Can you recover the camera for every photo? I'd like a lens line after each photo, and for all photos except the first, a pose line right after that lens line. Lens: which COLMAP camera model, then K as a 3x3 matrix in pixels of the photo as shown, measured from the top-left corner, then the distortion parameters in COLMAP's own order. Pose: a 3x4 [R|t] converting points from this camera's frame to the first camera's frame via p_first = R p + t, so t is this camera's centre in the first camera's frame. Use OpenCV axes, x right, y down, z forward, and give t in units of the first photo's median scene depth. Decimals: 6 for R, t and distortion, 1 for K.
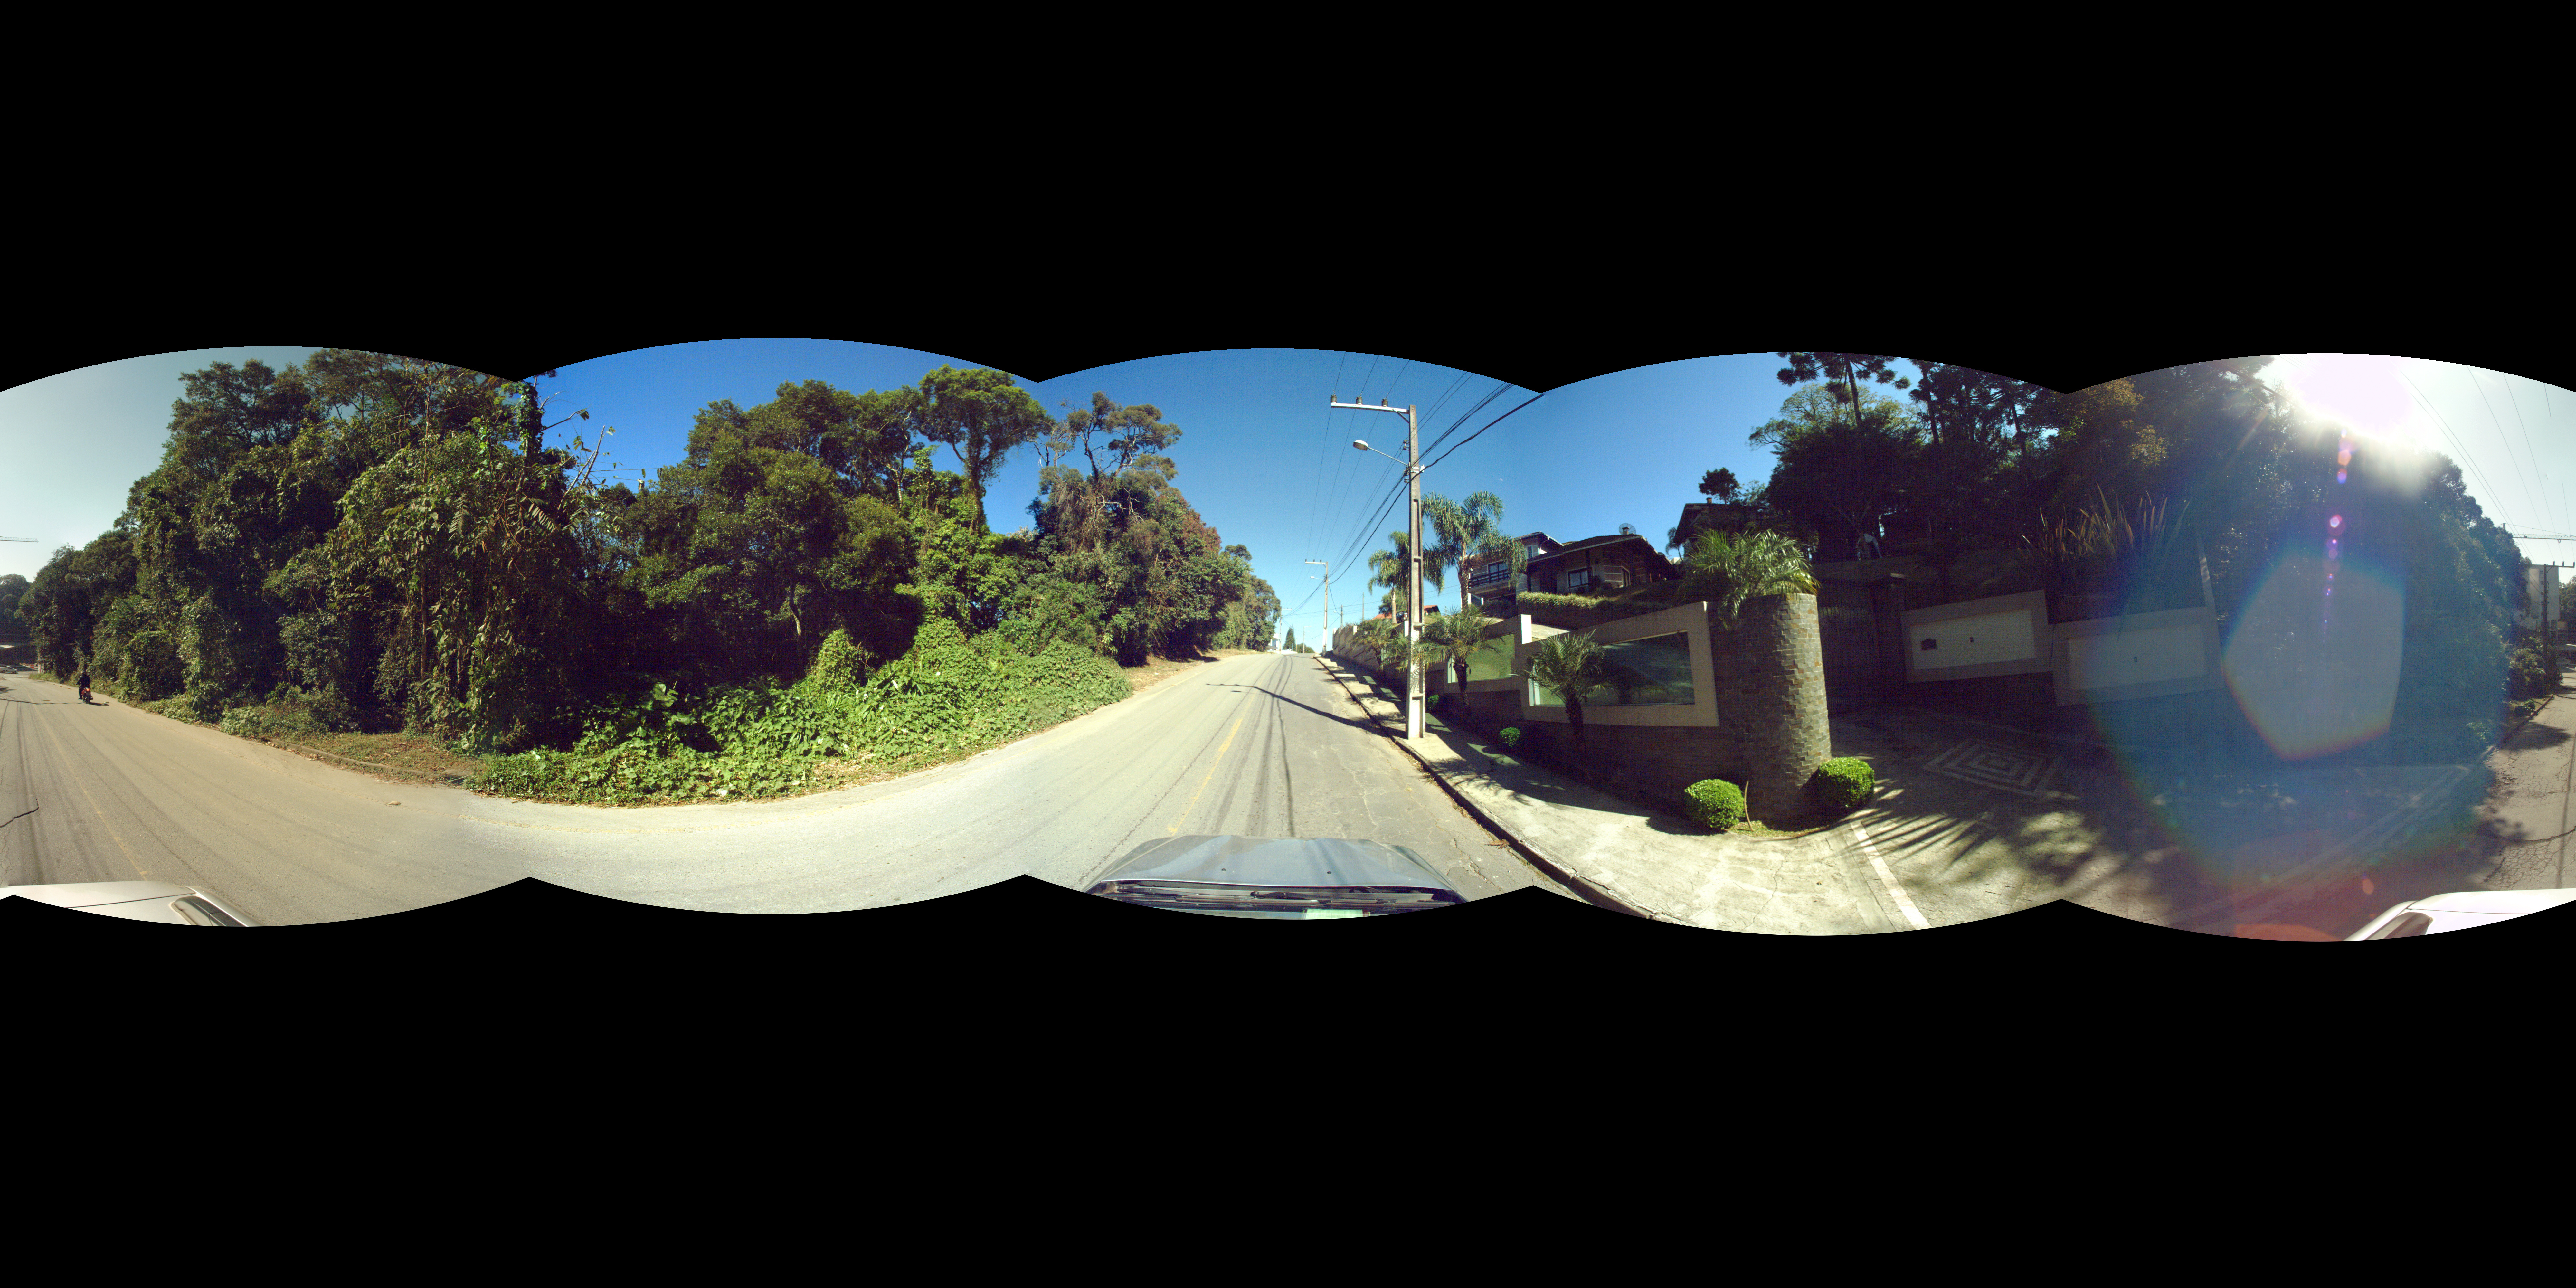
lens RADIAL K [[4334.4, 0, 1288.0], [0, 4334.4, 644.0], [0, 0, 1]] dist [-0.013958, -0.019110]
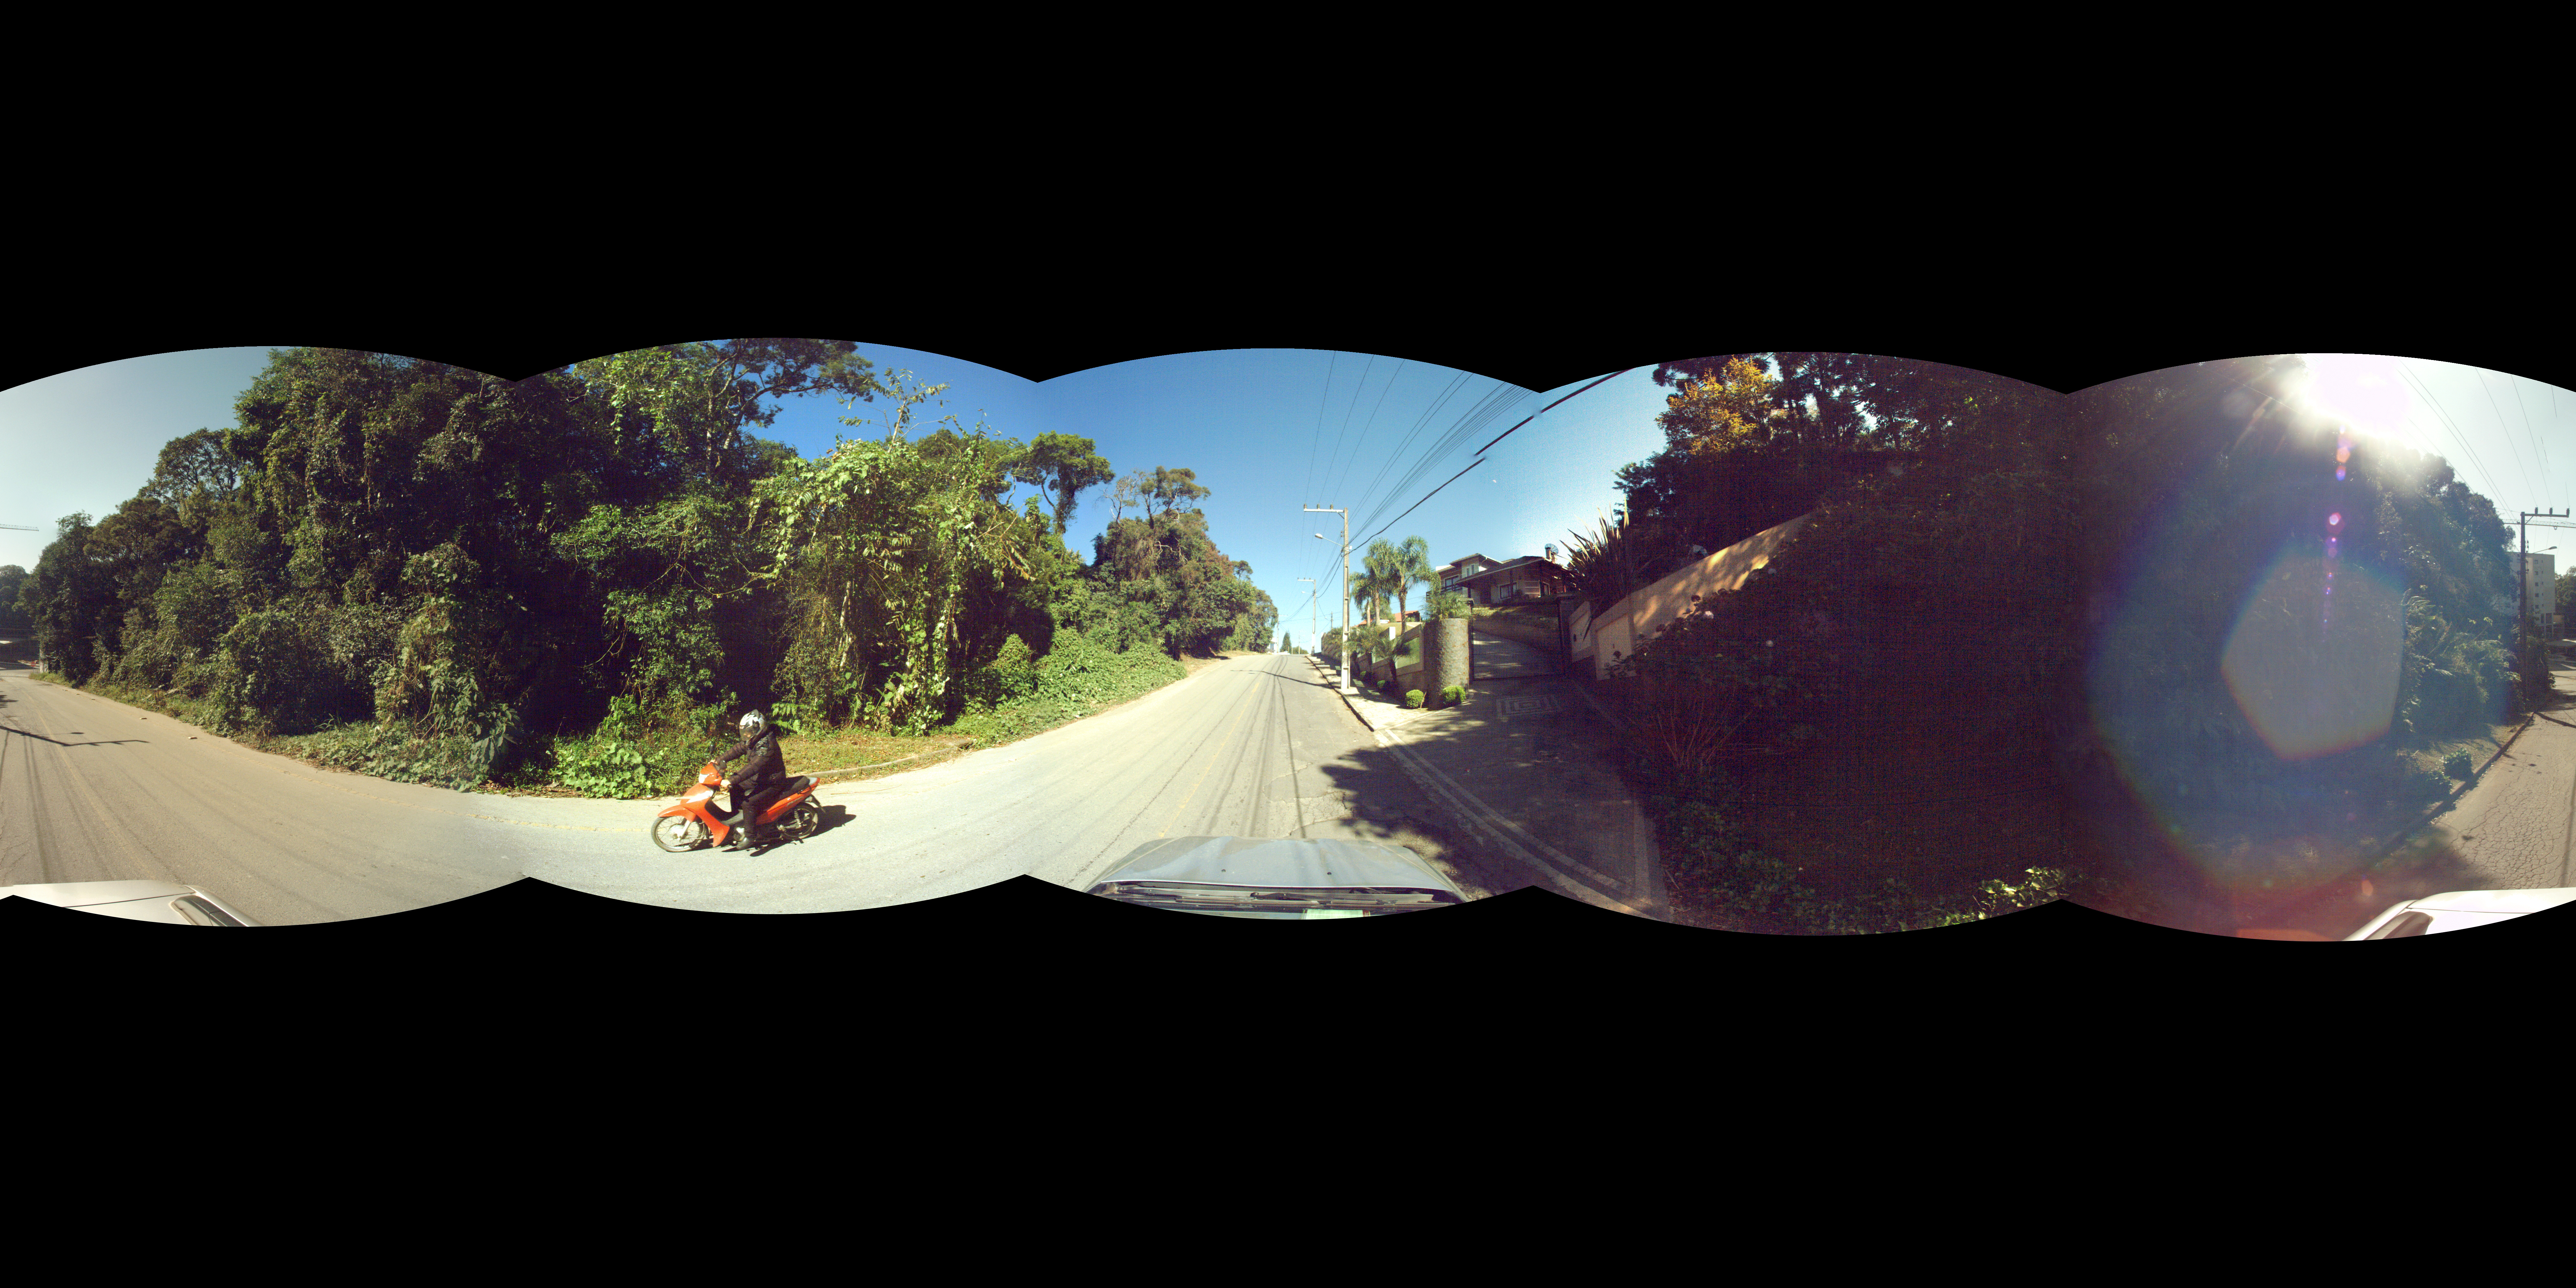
lens RADIAL K [[8101.9, 0, 1286.8], [0, 8101.9, 556.0], [0, 0, 1]] dist [-1.173139, 0.299984]
pose [[1.000000, -0.000912, 0.000100, 0.000491], [0.000913, 0.999931, -0.011734, 0.001870], [-0.000090, 0.011734, 0.999931, -1.407722]]
